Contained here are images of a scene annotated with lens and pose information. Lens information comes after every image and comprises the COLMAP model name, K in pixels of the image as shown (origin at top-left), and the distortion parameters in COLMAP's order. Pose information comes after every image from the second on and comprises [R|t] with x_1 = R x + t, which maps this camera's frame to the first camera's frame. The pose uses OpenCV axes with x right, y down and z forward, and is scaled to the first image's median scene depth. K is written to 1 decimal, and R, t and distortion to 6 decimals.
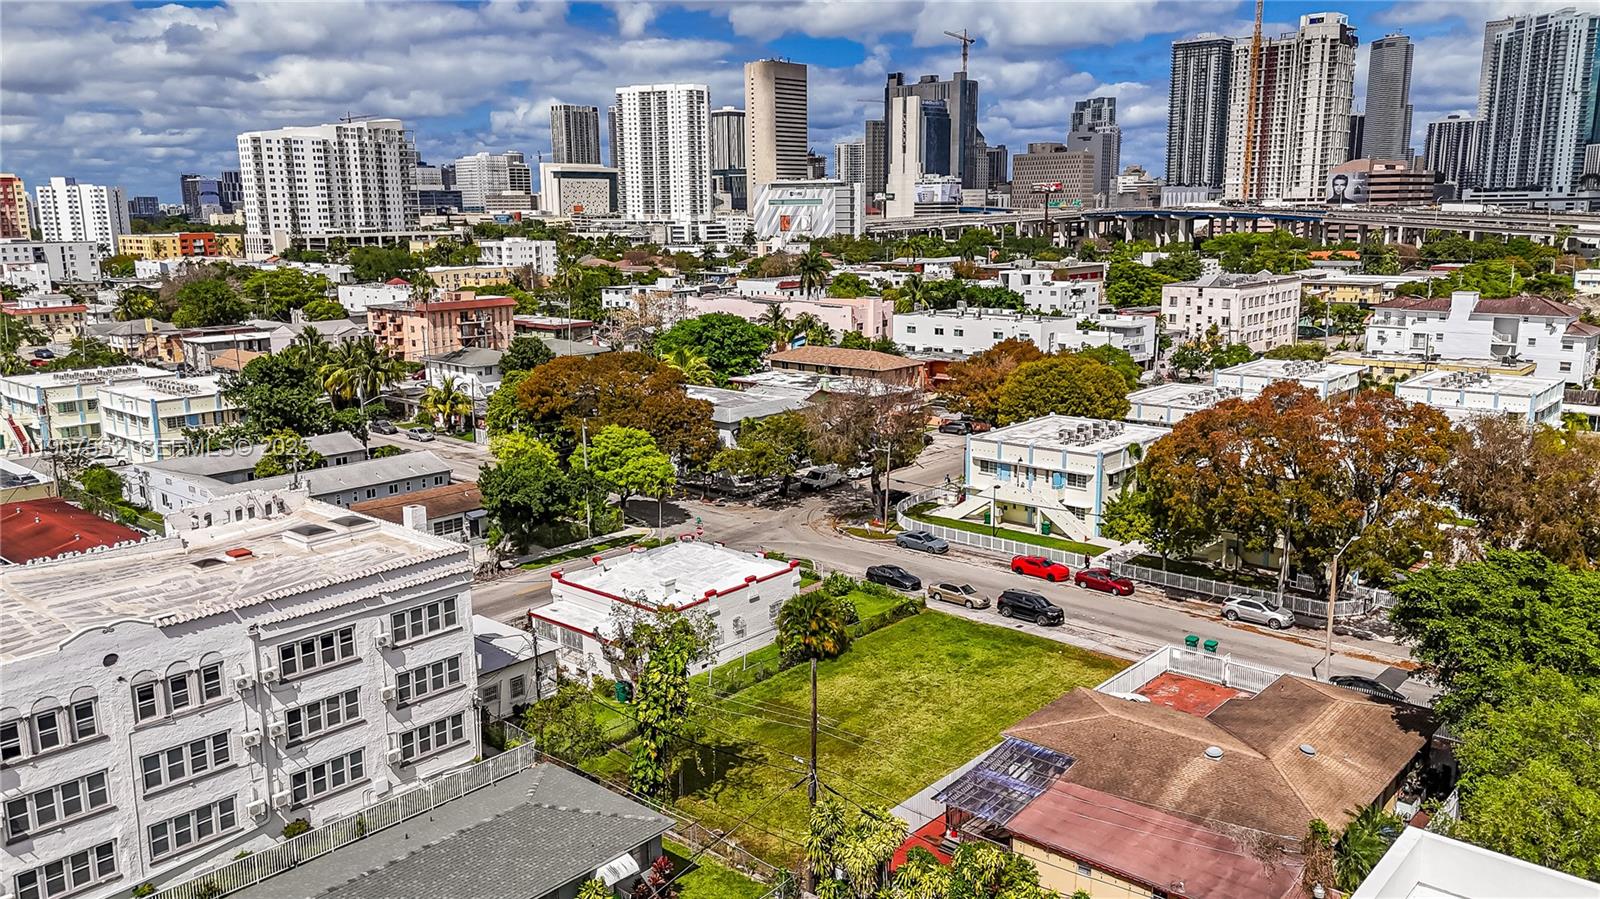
lens RADIAL K [[1192.5, 0, 791.6], [0, 1192.5, 456.7], [0, 0, 1]] dist [0.069583, -0.067227]
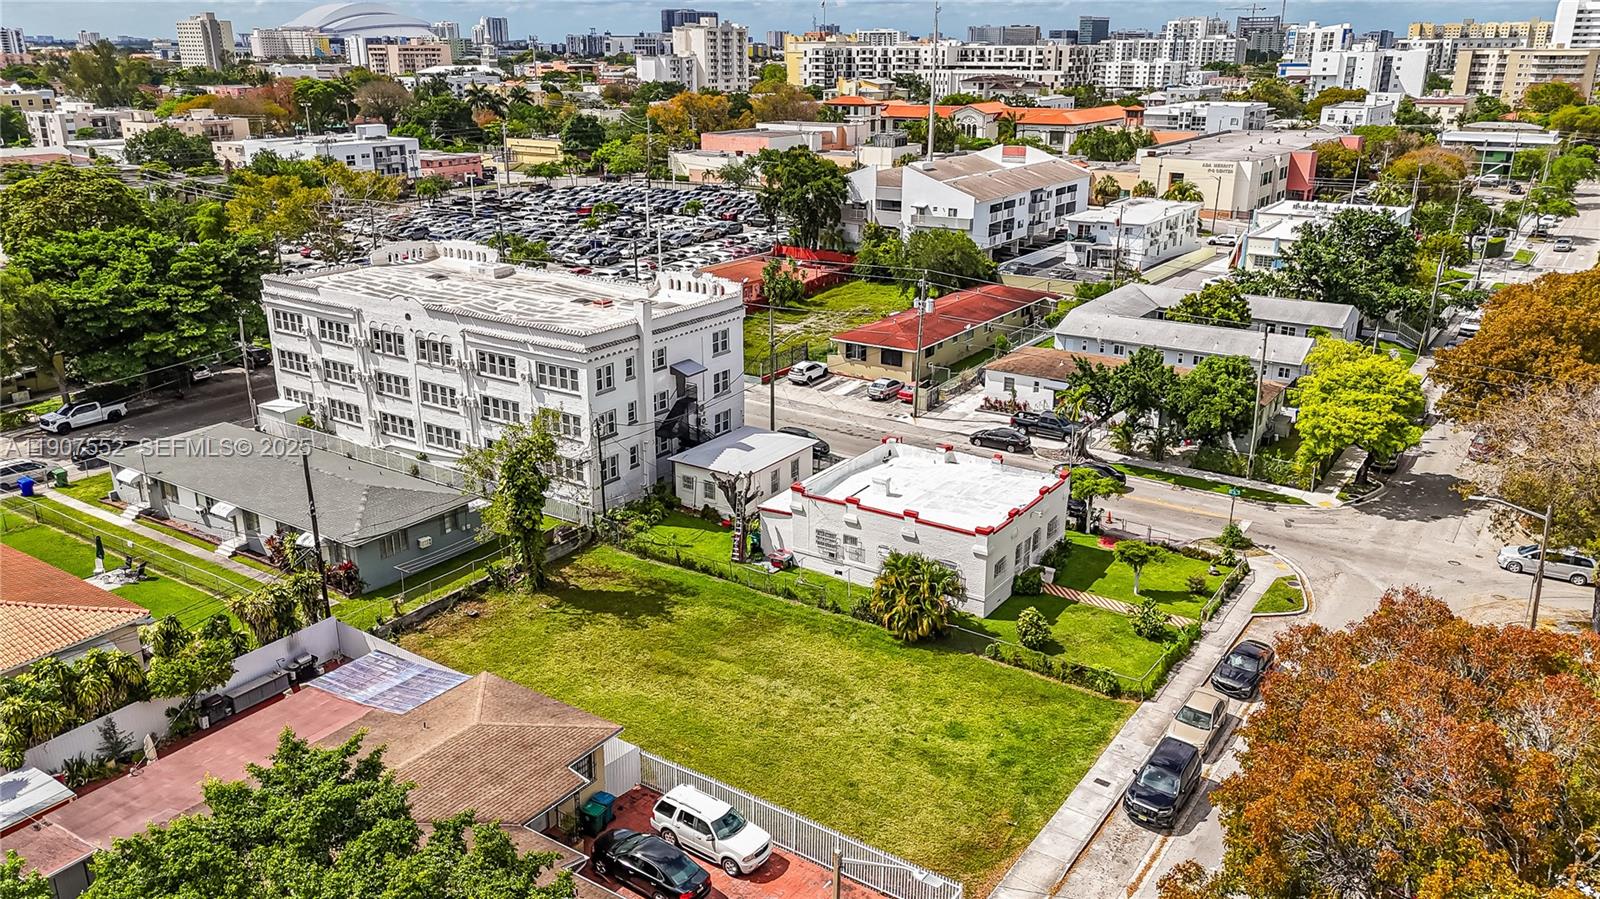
lens RADIAL K [[1192.5, 0, 792.5], [0, 1192.5, 454.0], [0, 0, 1]] dist [0.069583, -0.067227]
pose [[0.133273, 0.331131, -0.934126, 0.991210], [-0.203974, 0.931520, 0.301106, -0.234031], [0.969862, 0.150408, 0.191688, 1.043652]]
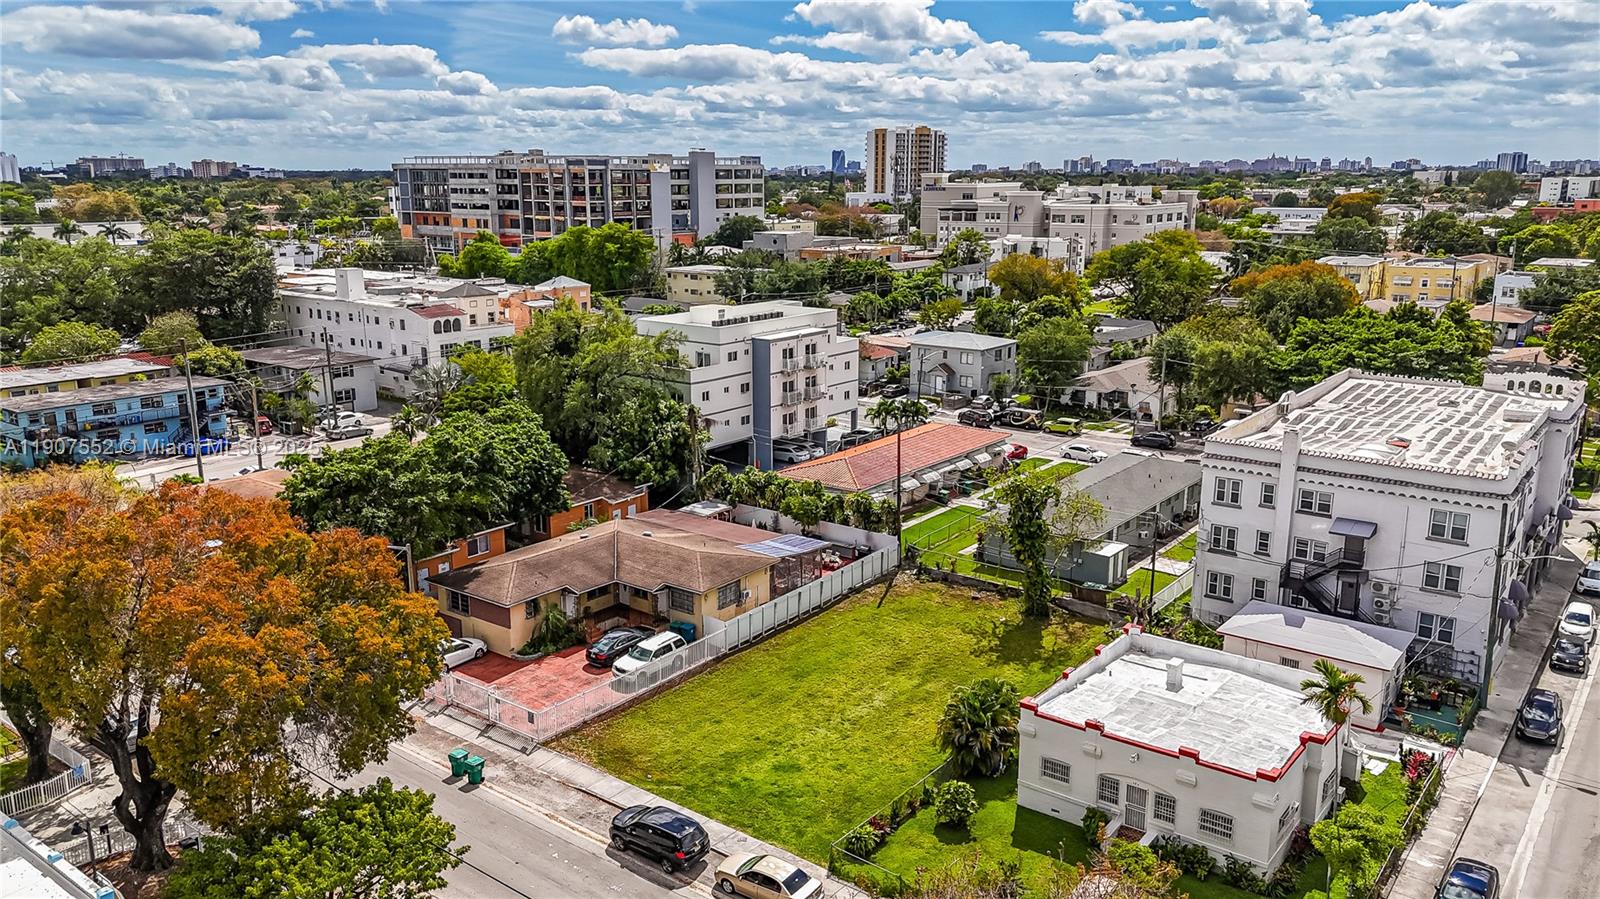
lens RADIAL K [[1192.5, 0, 797.0], [0, 1192.5, 446.4], [0, 0, 1]] dist [0.069583, -0.067227]
pose [[-0.997440, 0.030350, -0.064753, 0.244704], [0.000510, 0.908472, 0.417945, -0.461911], [0.071511, 0.416842, -0.906162, 2.216282]]
